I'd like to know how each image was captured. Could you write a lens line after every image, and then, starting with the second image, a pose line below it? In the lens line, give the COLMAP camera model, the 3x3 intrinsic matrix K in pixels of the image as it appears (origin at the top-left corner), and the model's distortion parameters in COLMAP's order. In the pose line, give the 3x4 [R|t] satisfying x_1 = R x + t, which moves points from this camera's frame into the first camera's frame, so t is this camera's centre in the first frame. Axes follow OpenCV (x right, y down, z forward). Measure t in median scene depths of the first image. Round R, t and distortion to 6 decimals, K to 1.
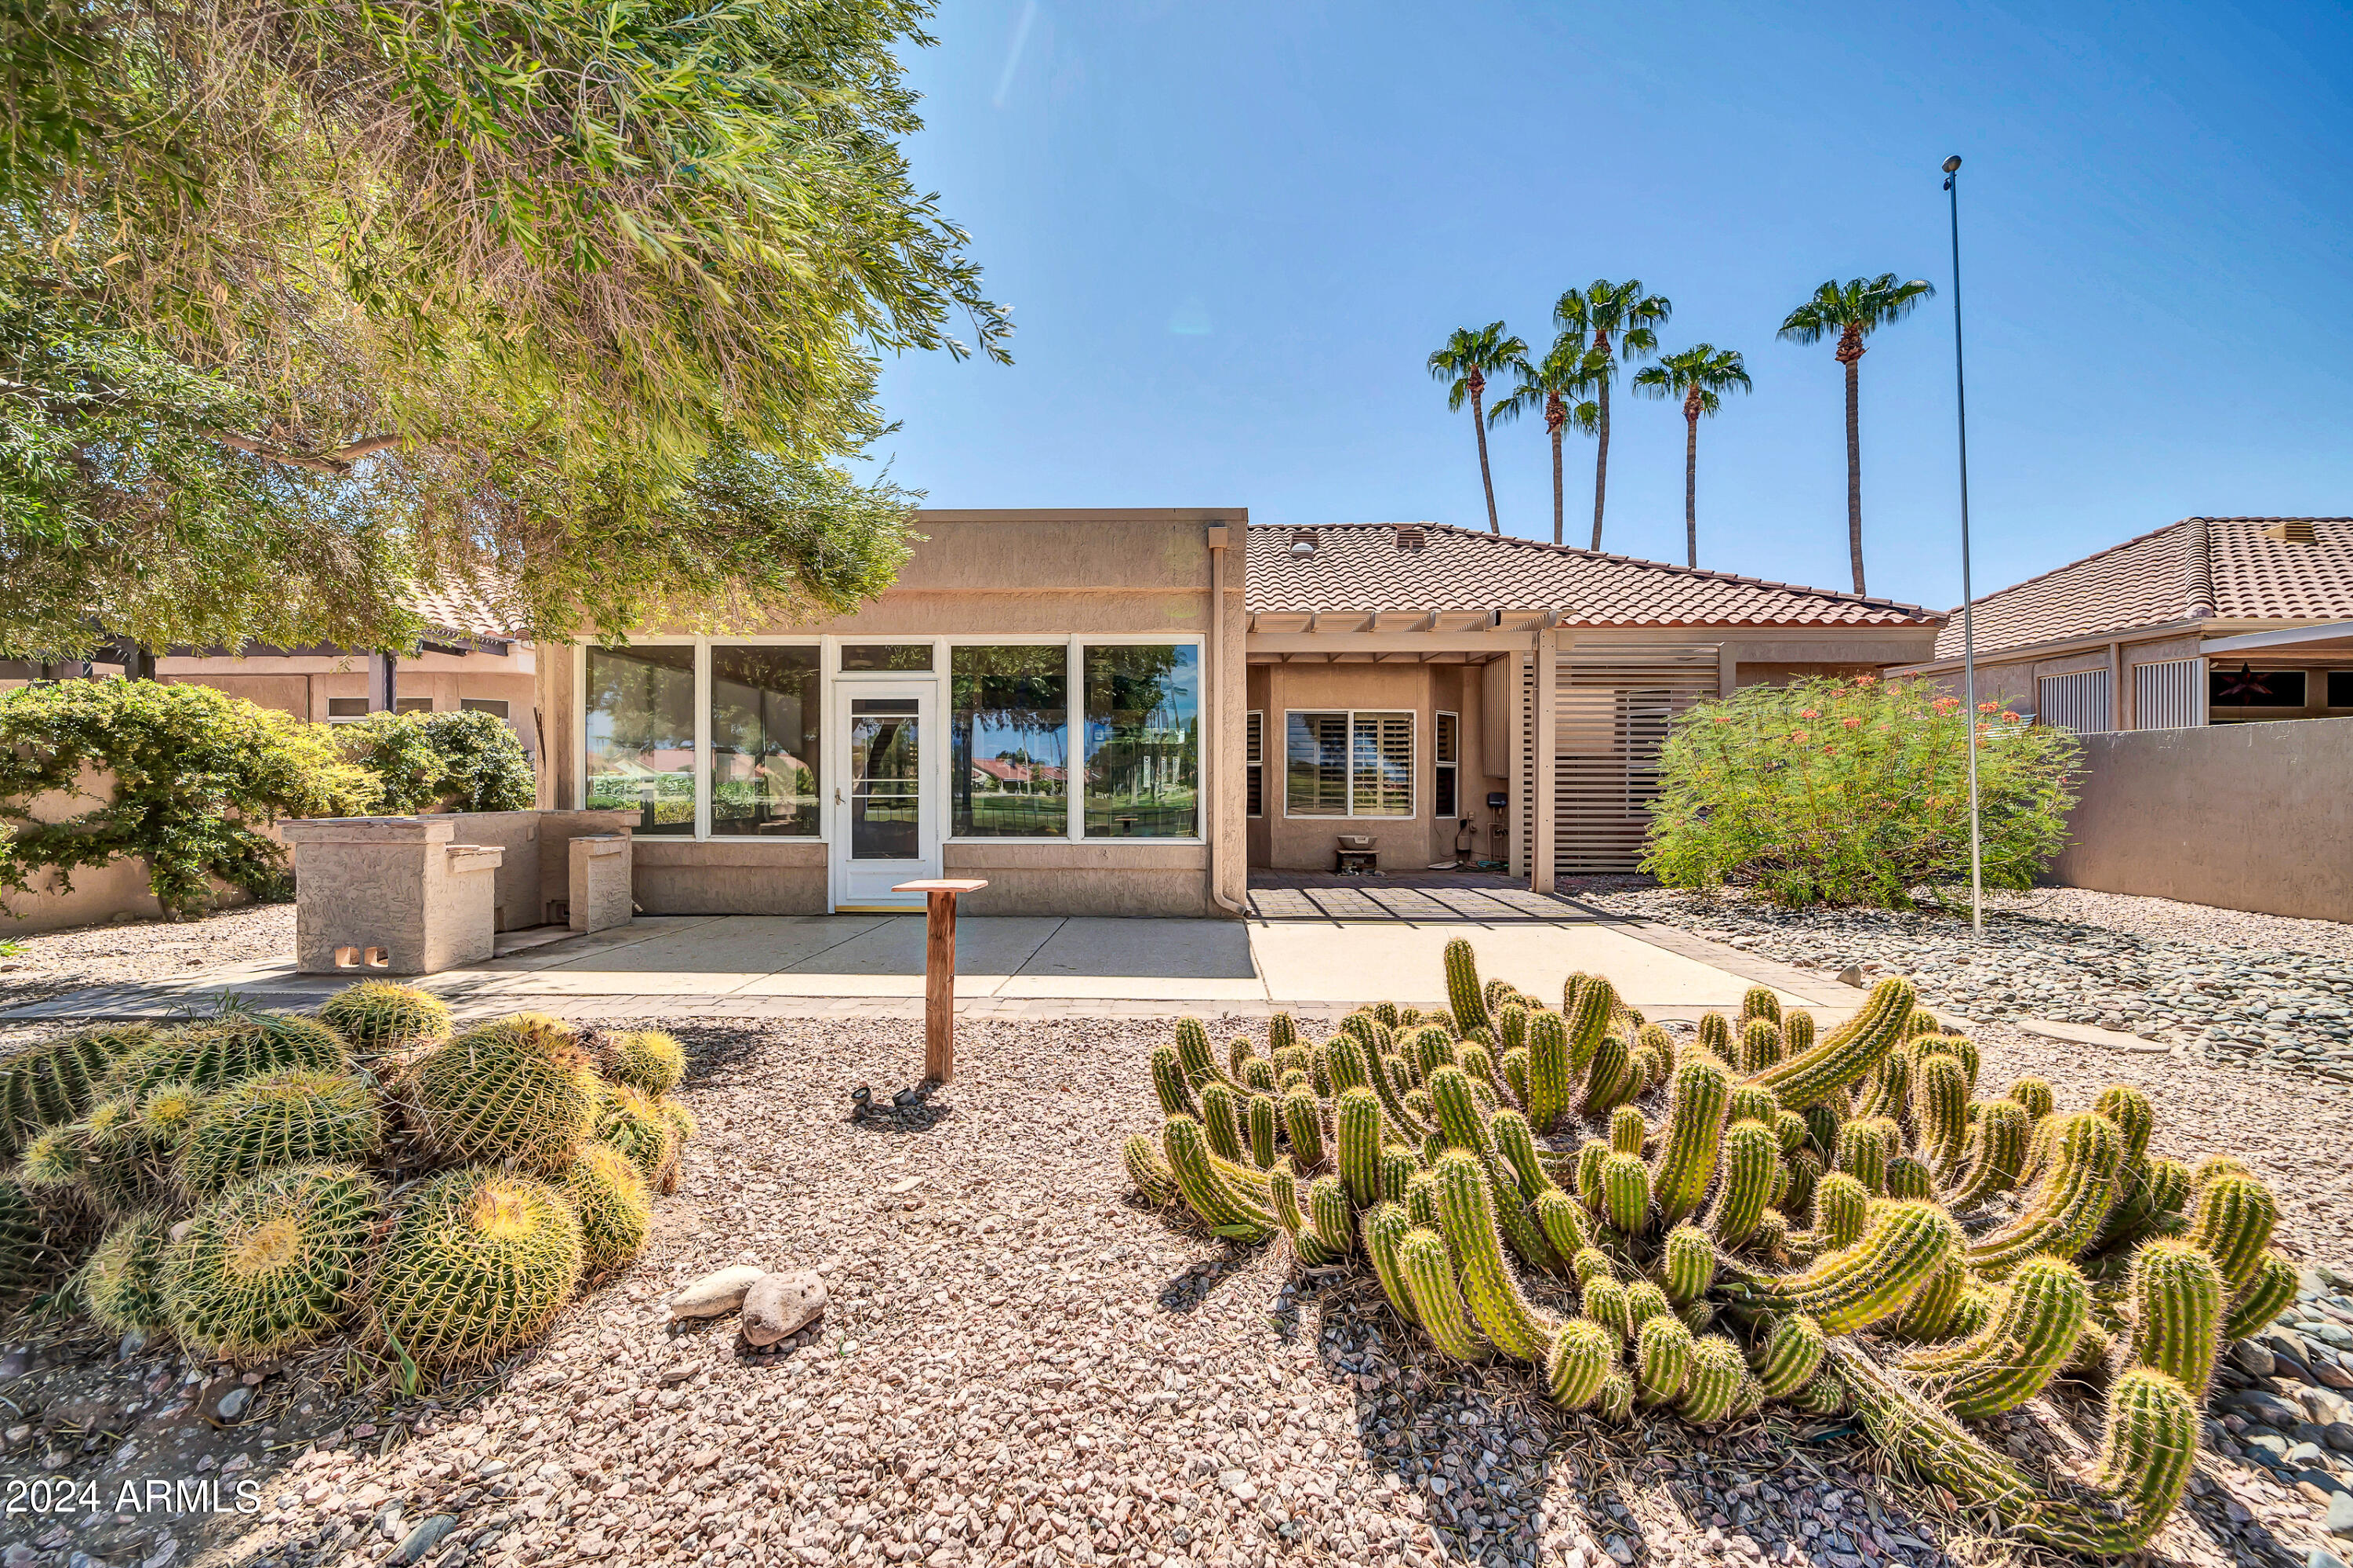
lens RADIAL K [[955.4, 0, 1180.2], [0, 955.4, 772.1], [0, 0, 1]] dist [-0.007346, -0.000307]
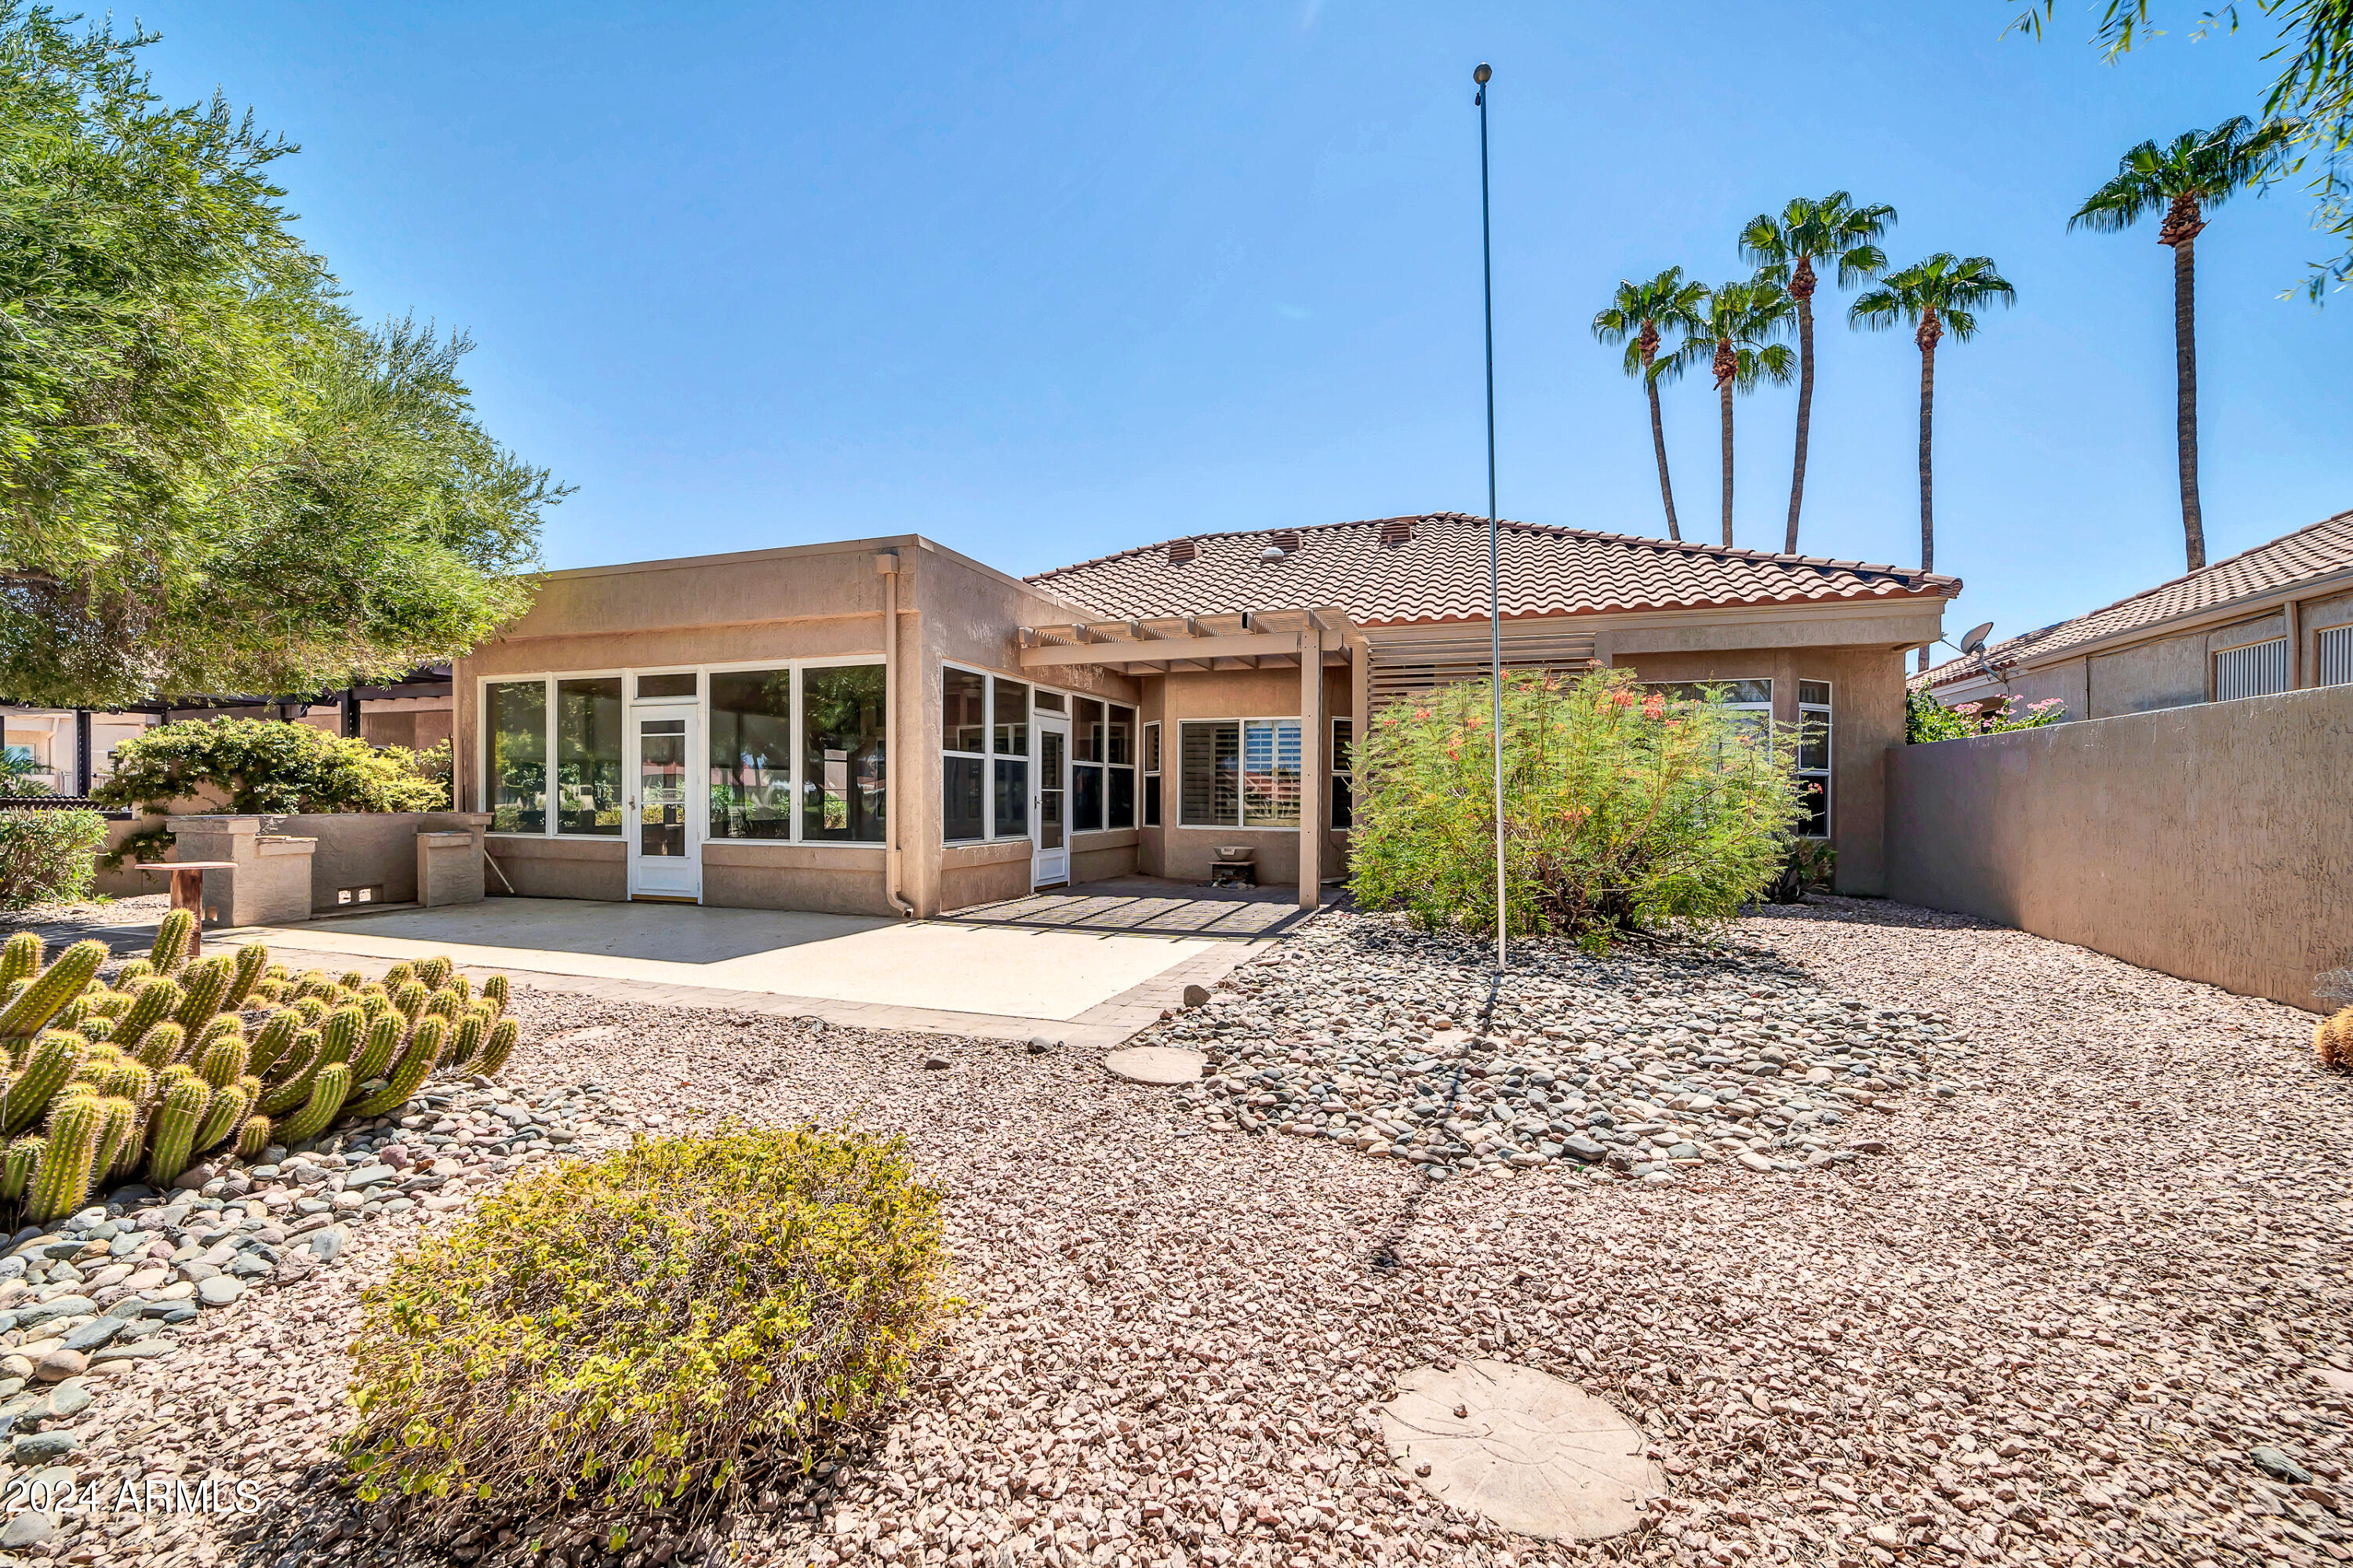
lens RADIAL K [[955.4, 0, 1170.1], [0, 955.4, 795.2], [0, 0, 1]] dist [-0.007346, -0.000307]
pose [[0.949739, 0.002165, -0.313036, 0.187464], [0.001971, 0.999915, 0.012897, 0.000530], [0.313037, -0.012866, 0.949654, 0.021064]]
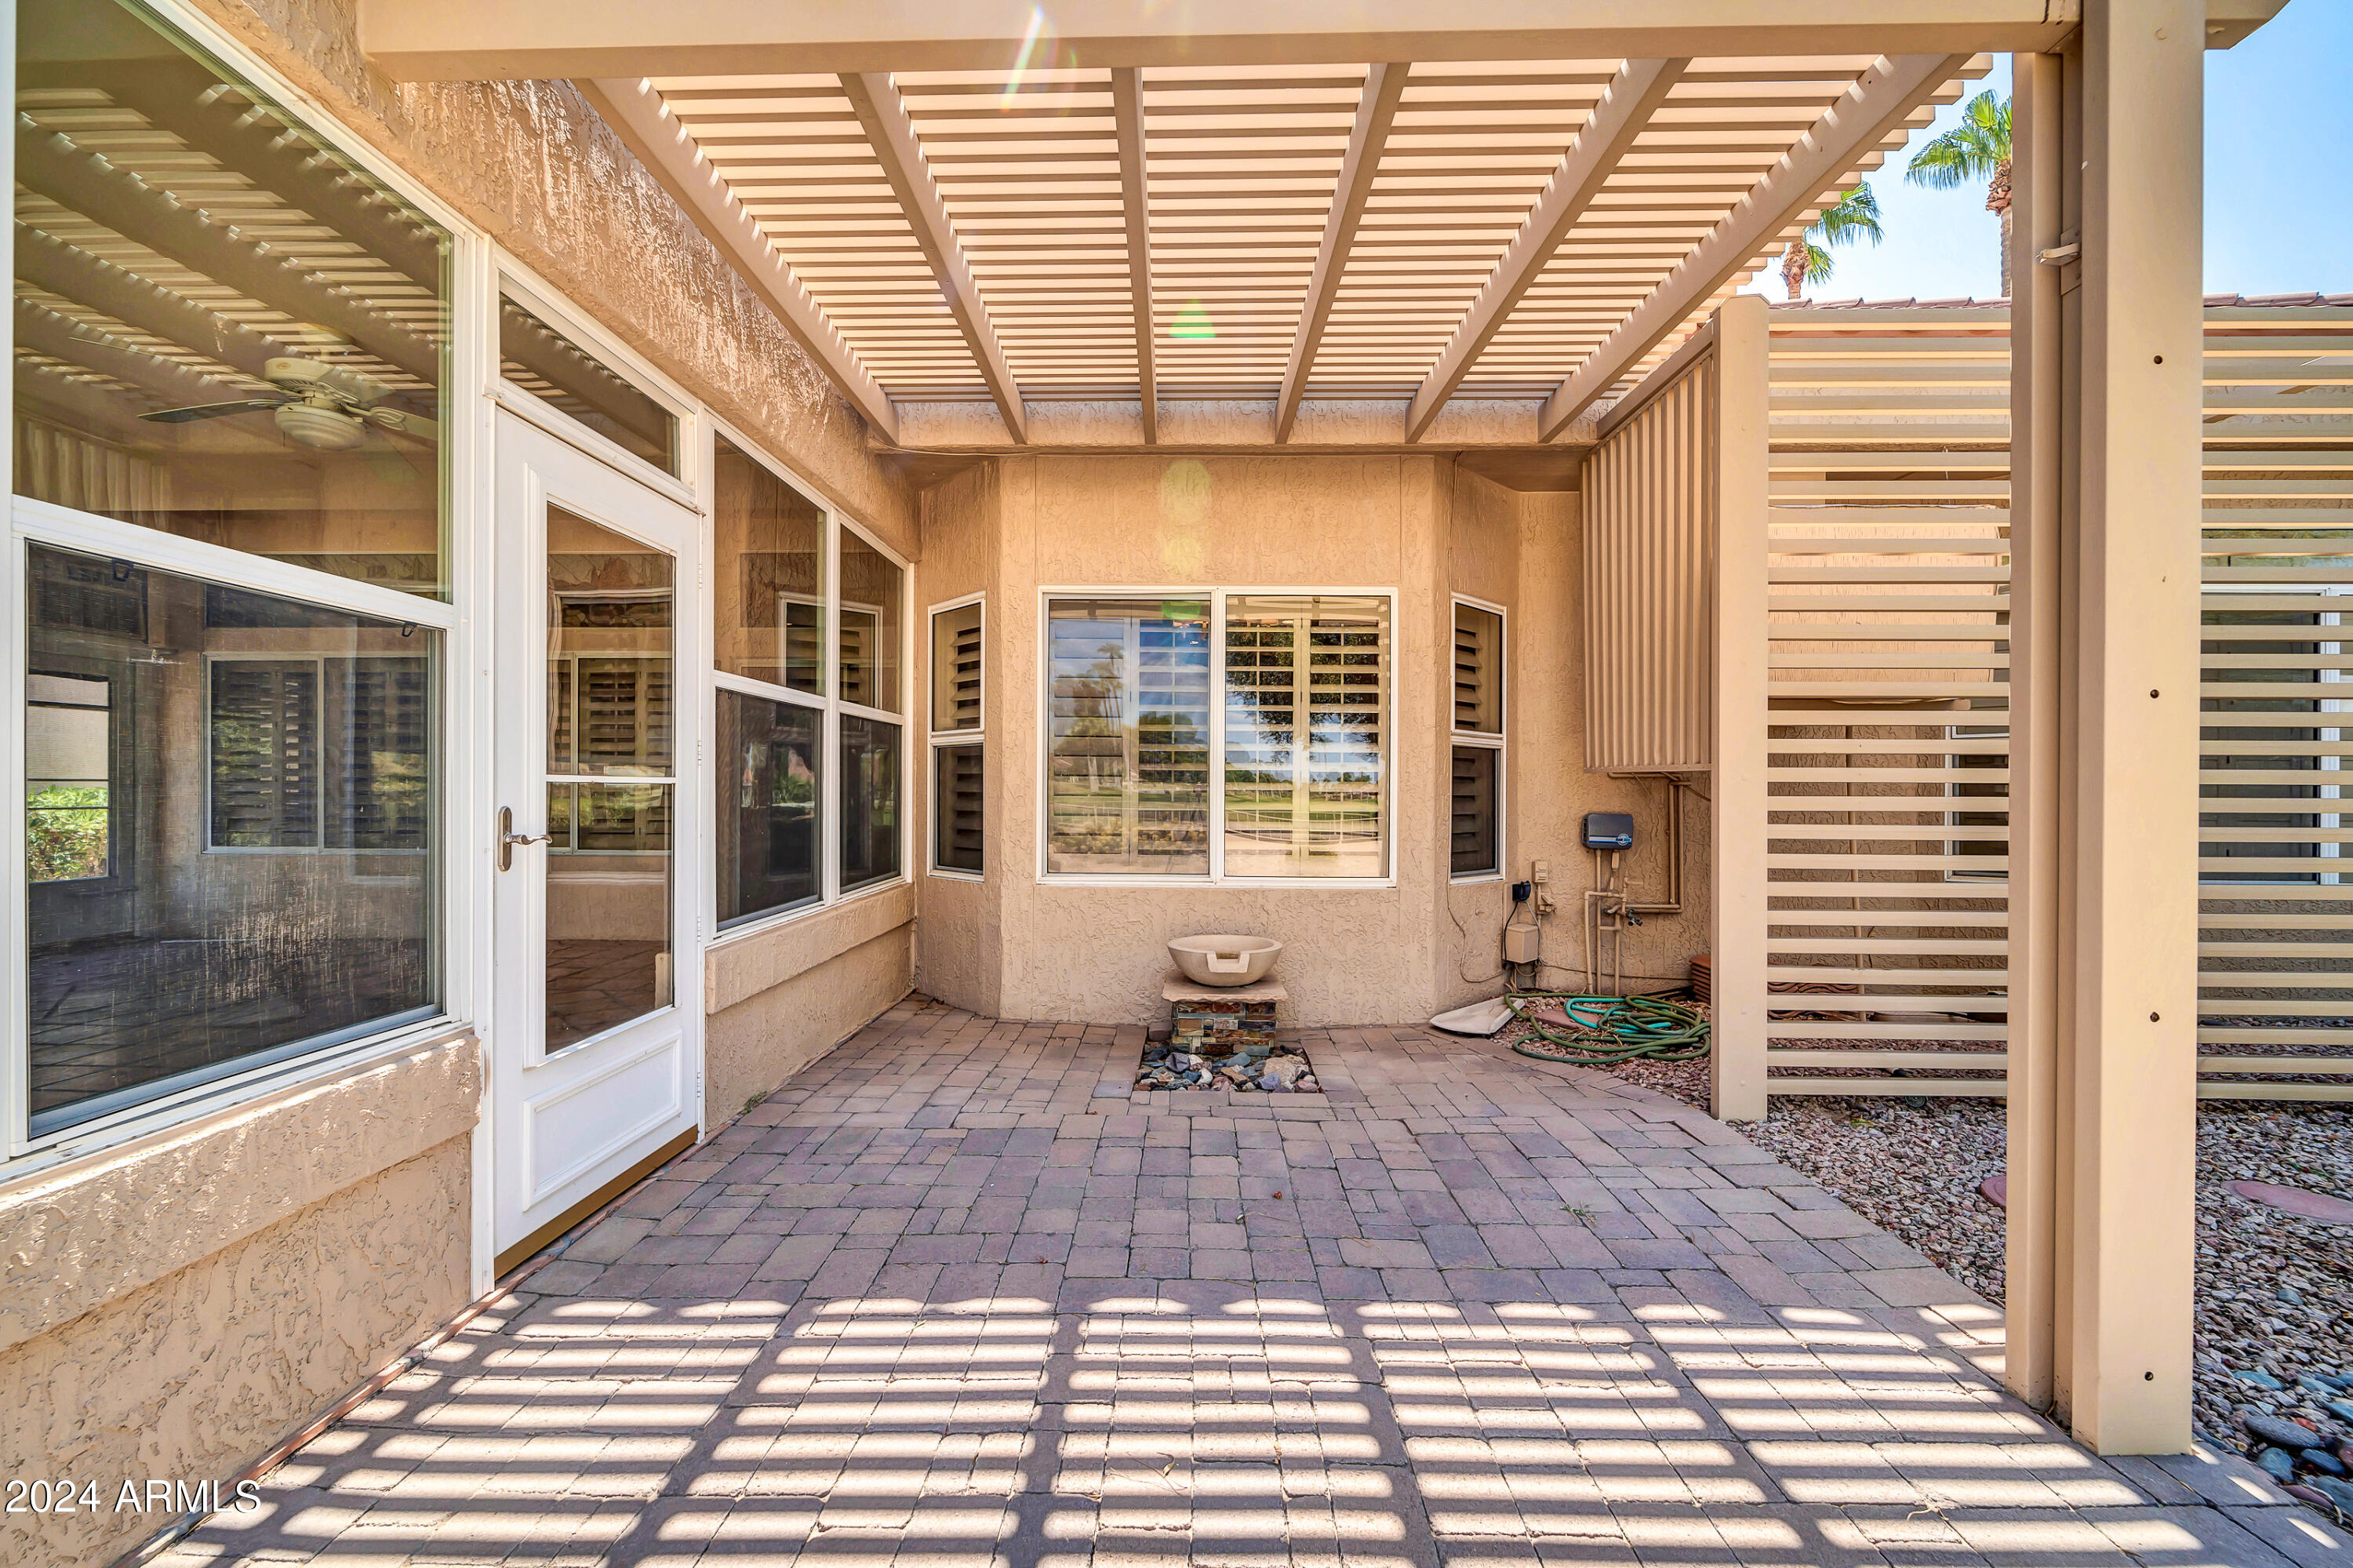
lens RADIAL K [[955.4, 0, 1172.8], [0, 955.4, 792.4], [0, 0, 1]] dist [-0.007346, -0.000307]
pose [[0.999989, 0.001006, -0.004657, 0.073440], [-0.000919, 0.999825, 0.018685, 0.002990], [0.004675, -0.018681, 0.999815, 0.286010]]
